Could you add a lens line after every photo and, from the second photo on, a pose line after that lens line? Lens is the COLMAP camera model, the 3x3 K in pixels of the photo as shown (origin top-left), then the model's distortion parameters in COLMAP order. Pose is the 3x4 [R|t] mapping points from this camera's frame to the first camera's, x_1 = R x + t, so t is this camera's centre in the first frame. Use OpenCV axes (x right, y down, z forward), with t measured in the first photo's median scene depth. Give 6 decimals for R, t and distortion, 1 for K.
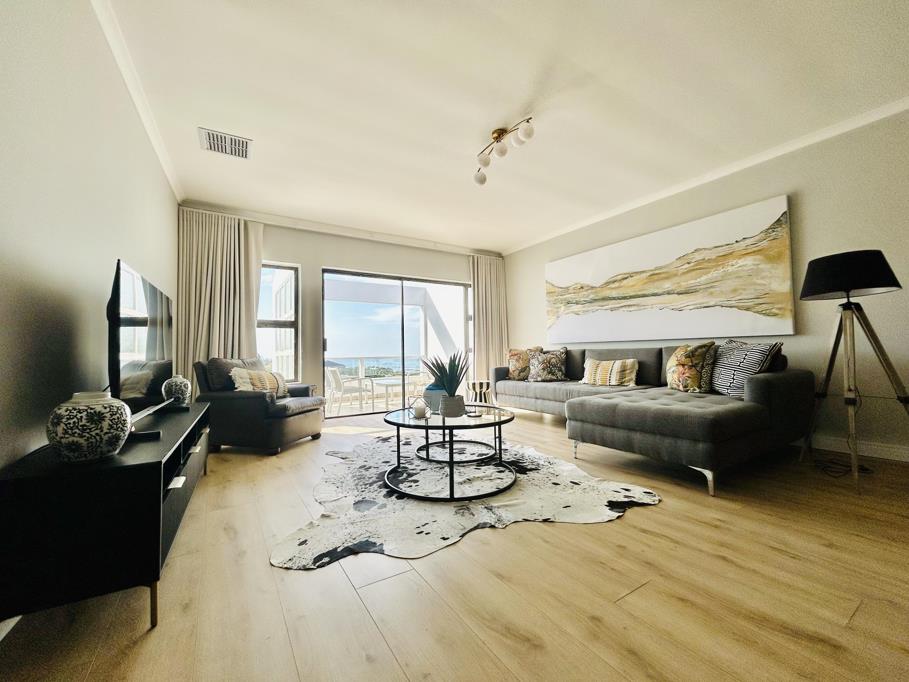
lens RADIAL K [[367.9, 0, 453.6], [0, 367.9, 341.9], [0, 0, 1]] dist [-0.000574, 0.000416]
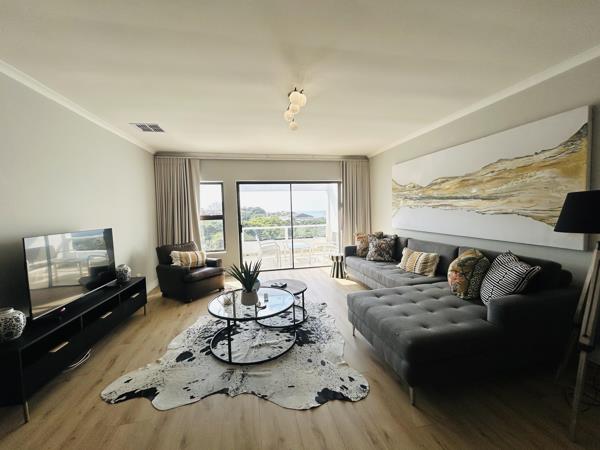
lens RADIAL K [[242.8, 0, 299.7], [0, 242.8, 225.4], [0, 0, 1]] dist [-0.000574, 0.000416]
pose [[0.939374, 0.011826, -0.342690, 0.402591], [0.023960, 0.994699, 0.100003, -0.164108], [0.342056, -0.102151, 0.934111, 0.121671]]
